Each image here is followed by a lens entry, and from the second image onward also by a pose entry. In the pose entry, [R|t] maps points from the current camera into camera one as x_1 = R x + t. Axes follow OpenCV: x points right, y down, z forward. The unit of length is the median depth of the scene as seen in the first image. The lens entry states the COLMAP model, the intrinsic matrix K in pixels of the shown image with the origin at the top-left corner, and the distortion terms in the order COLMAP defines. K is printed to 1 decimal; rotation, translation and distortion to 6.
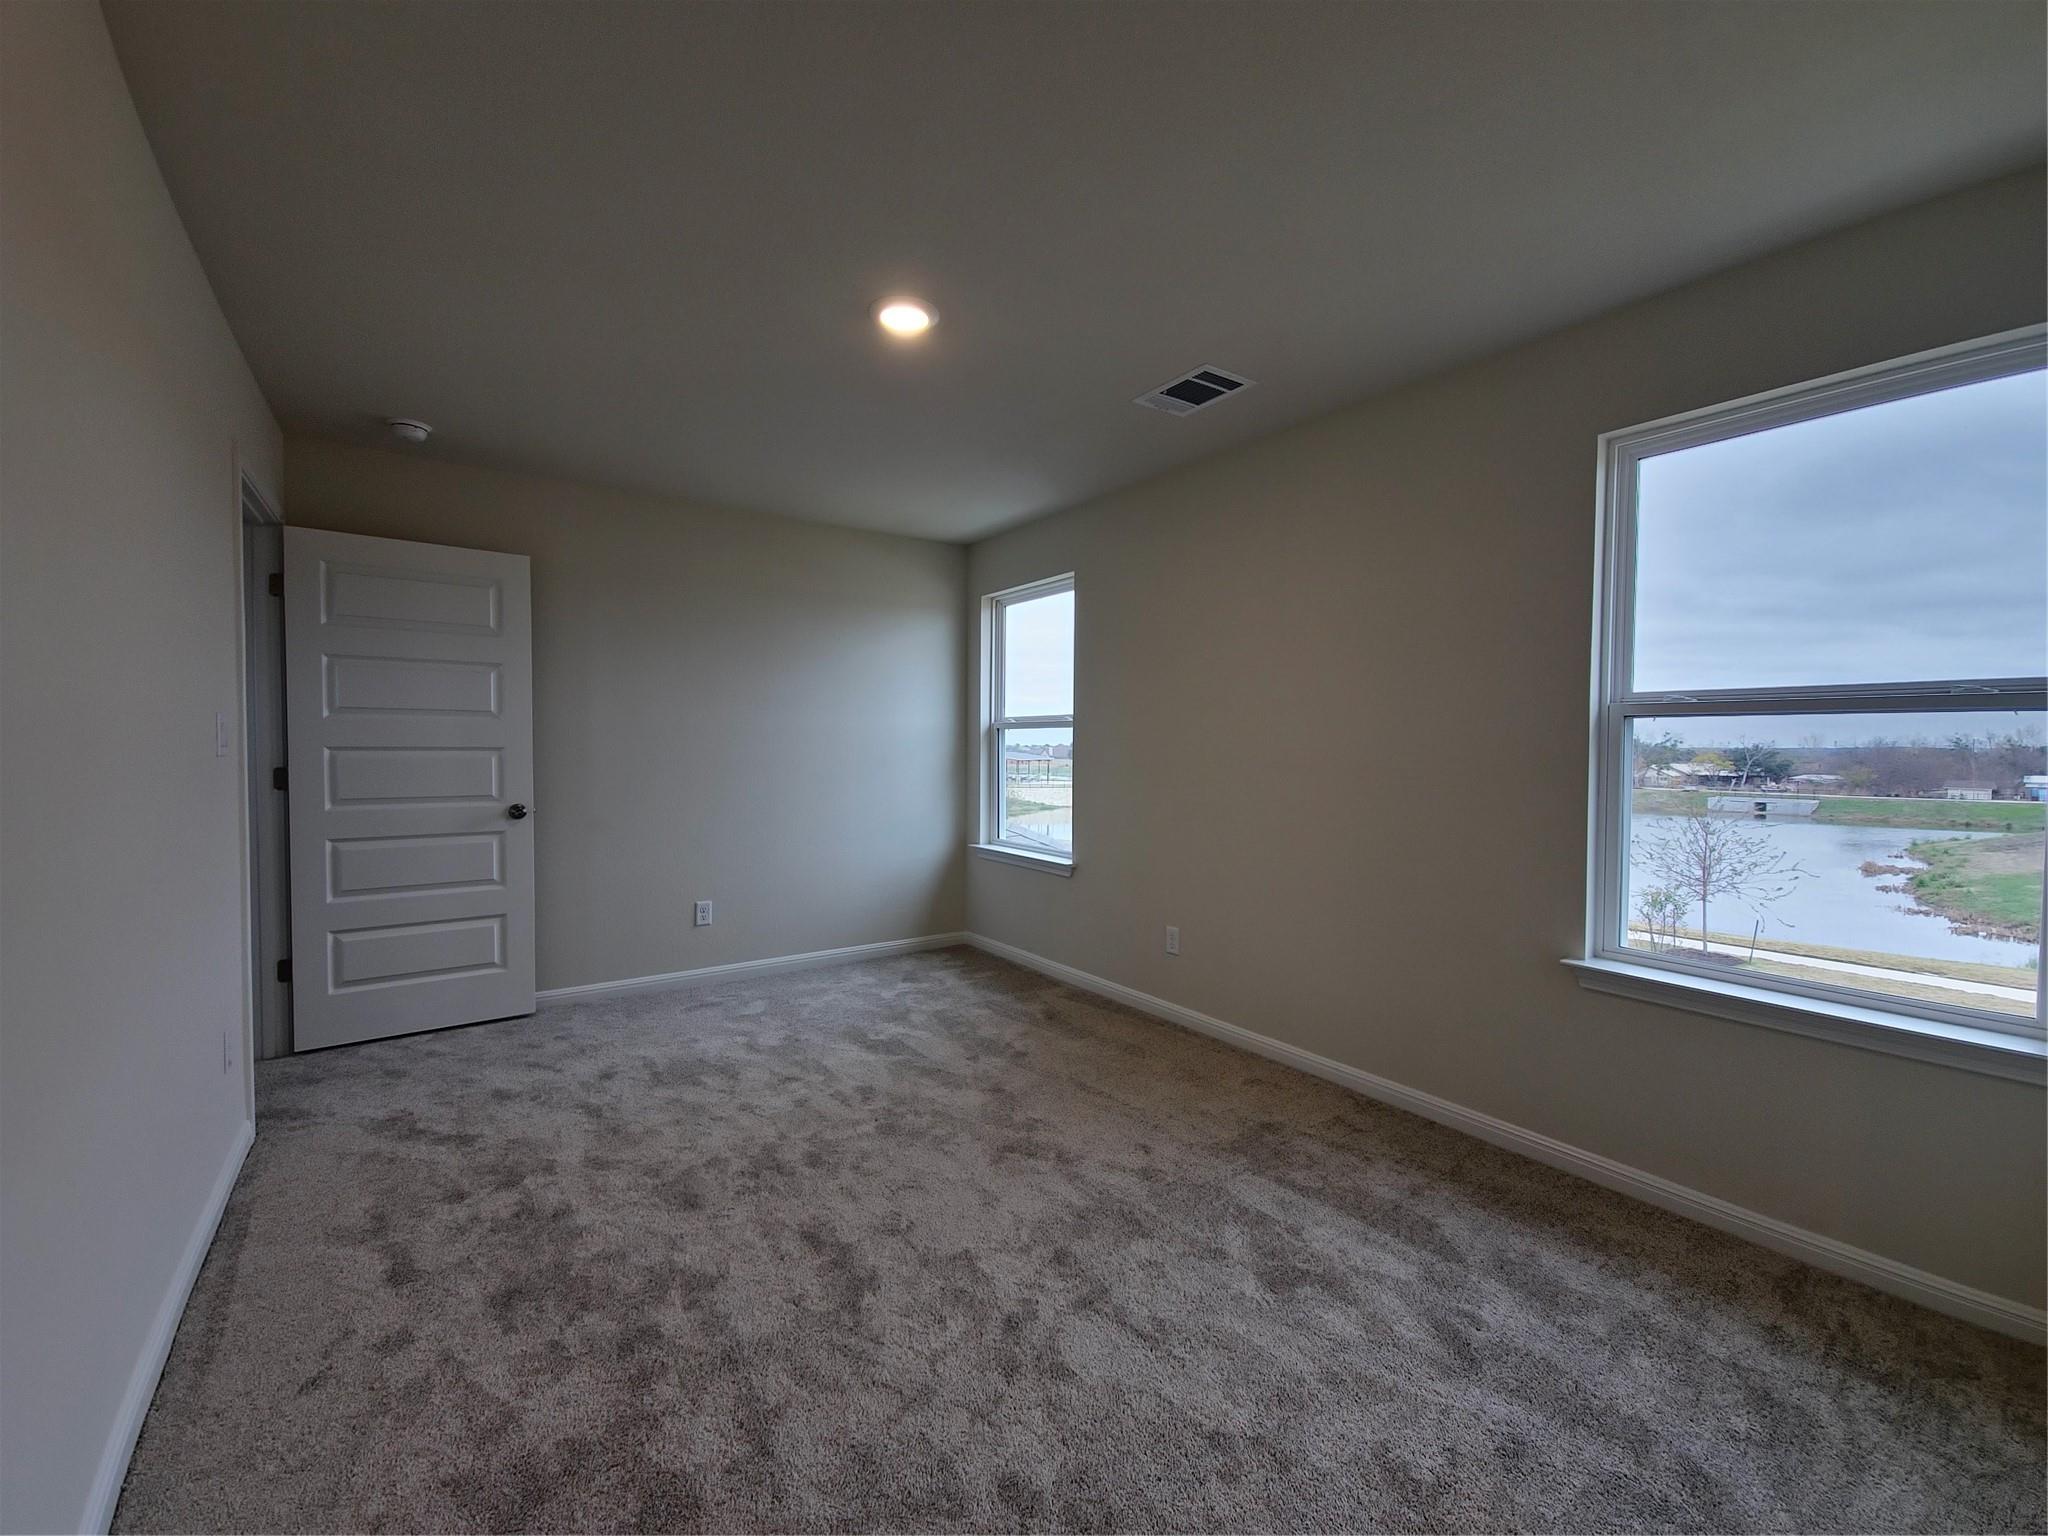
lens RADIAL K [[836.6, 0, 1025.8], [0, 836.6, 772.2], [0, 0, 1]] dist [0.010260, -0.007788]
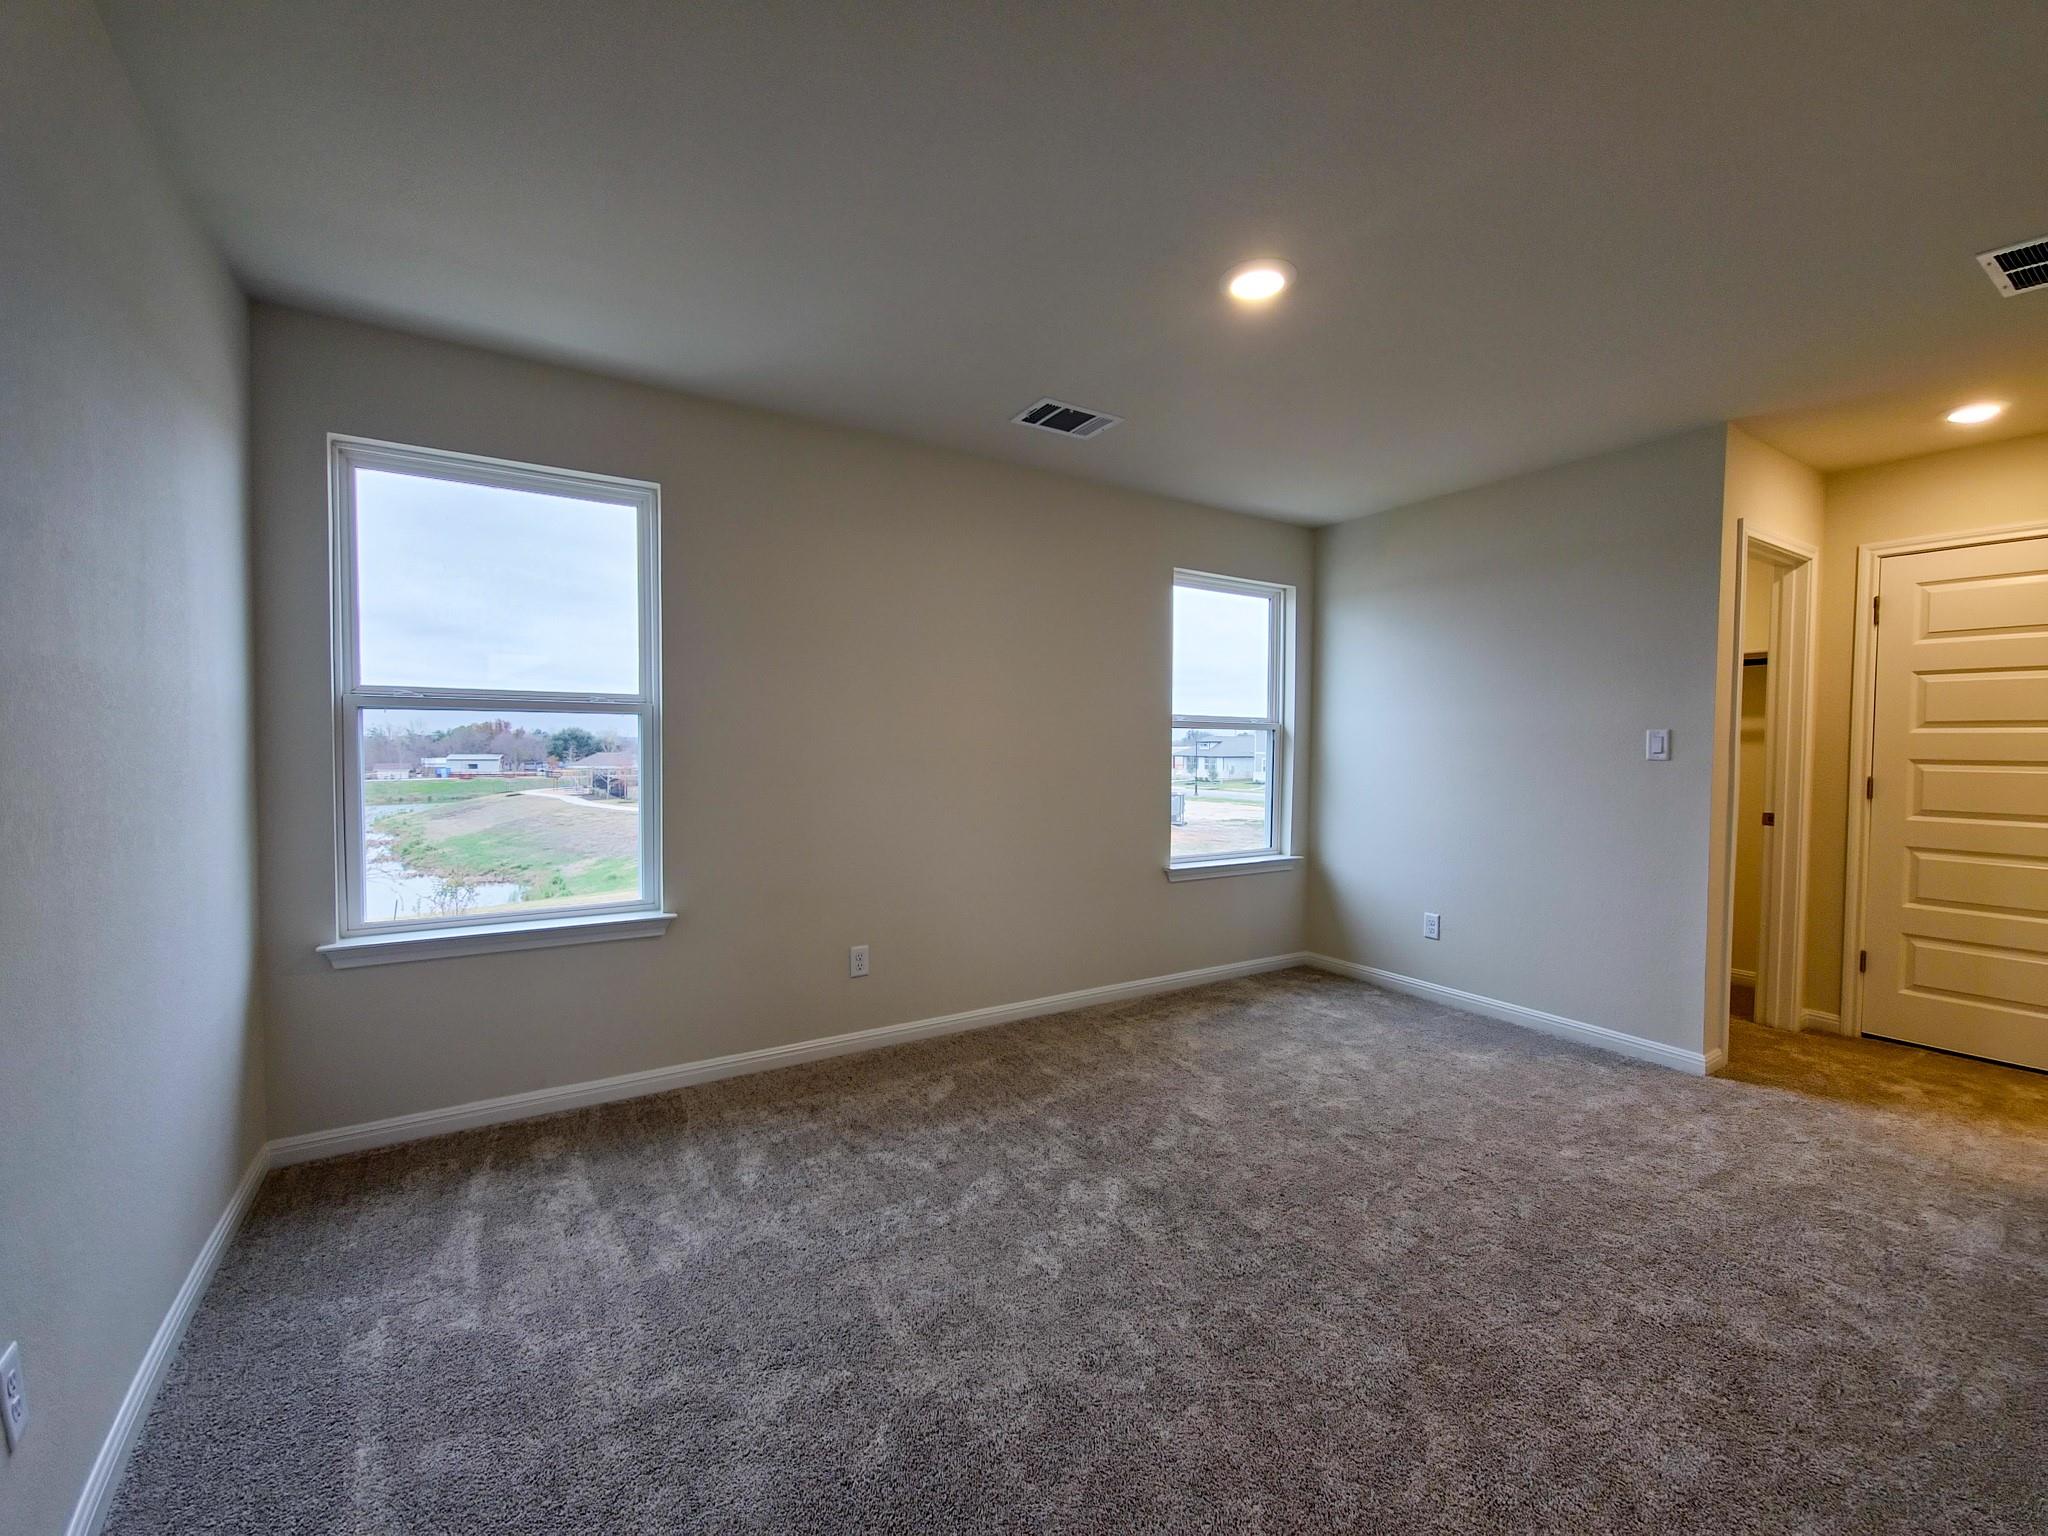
lens RADIAL K [[836.6, 0, 1025.8], [0, 836.6, 772.2], [0, 0, 1]] dist [0.010260, -0.007788]
pose [[0.059828, -0.041634, 0.997340, -0.512374], [0.027279, 0.998825, 0.040059, -0.022266], [-0.997836, 0.024810, 0.060893, 0.567732]]
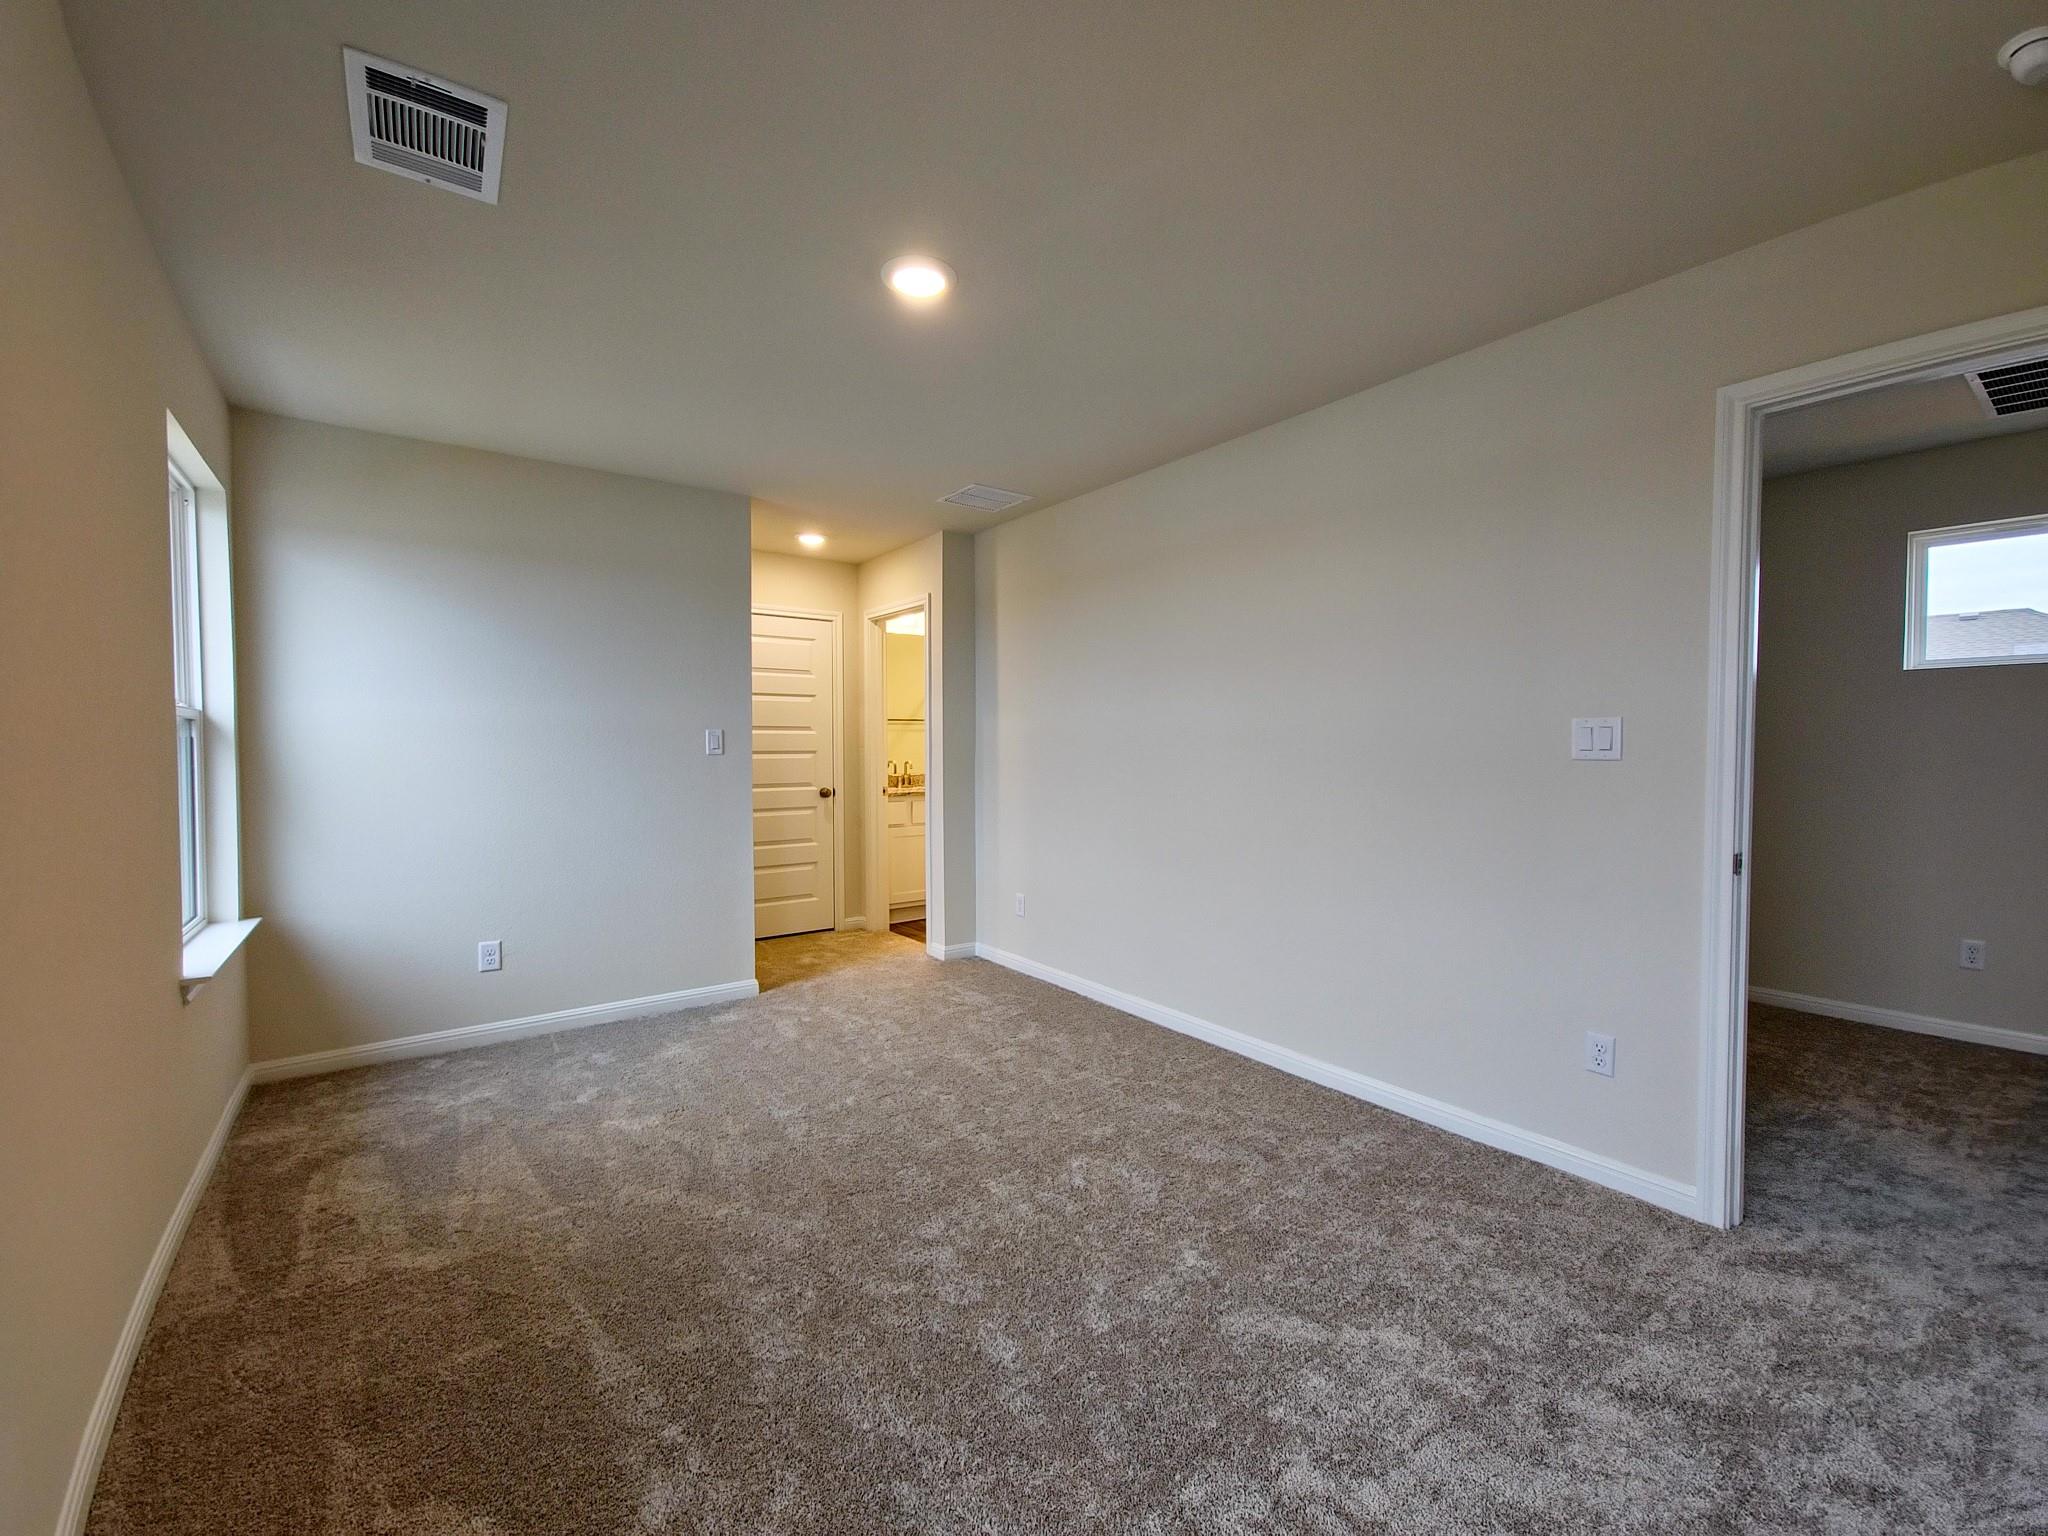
lens RADIAL K [[836.6, 0, 1025.8], [0, 836.6, 772.2], [0, 0, 1]] dist [0.010260, -0.007788]
pose [[-0.999825, -0.005062, -0.018005, -0.114970], [-0.006259, 0.997730, 0.067049, -0.030489], [0.017625, 0.067150, -0.997587, 0.913395]]
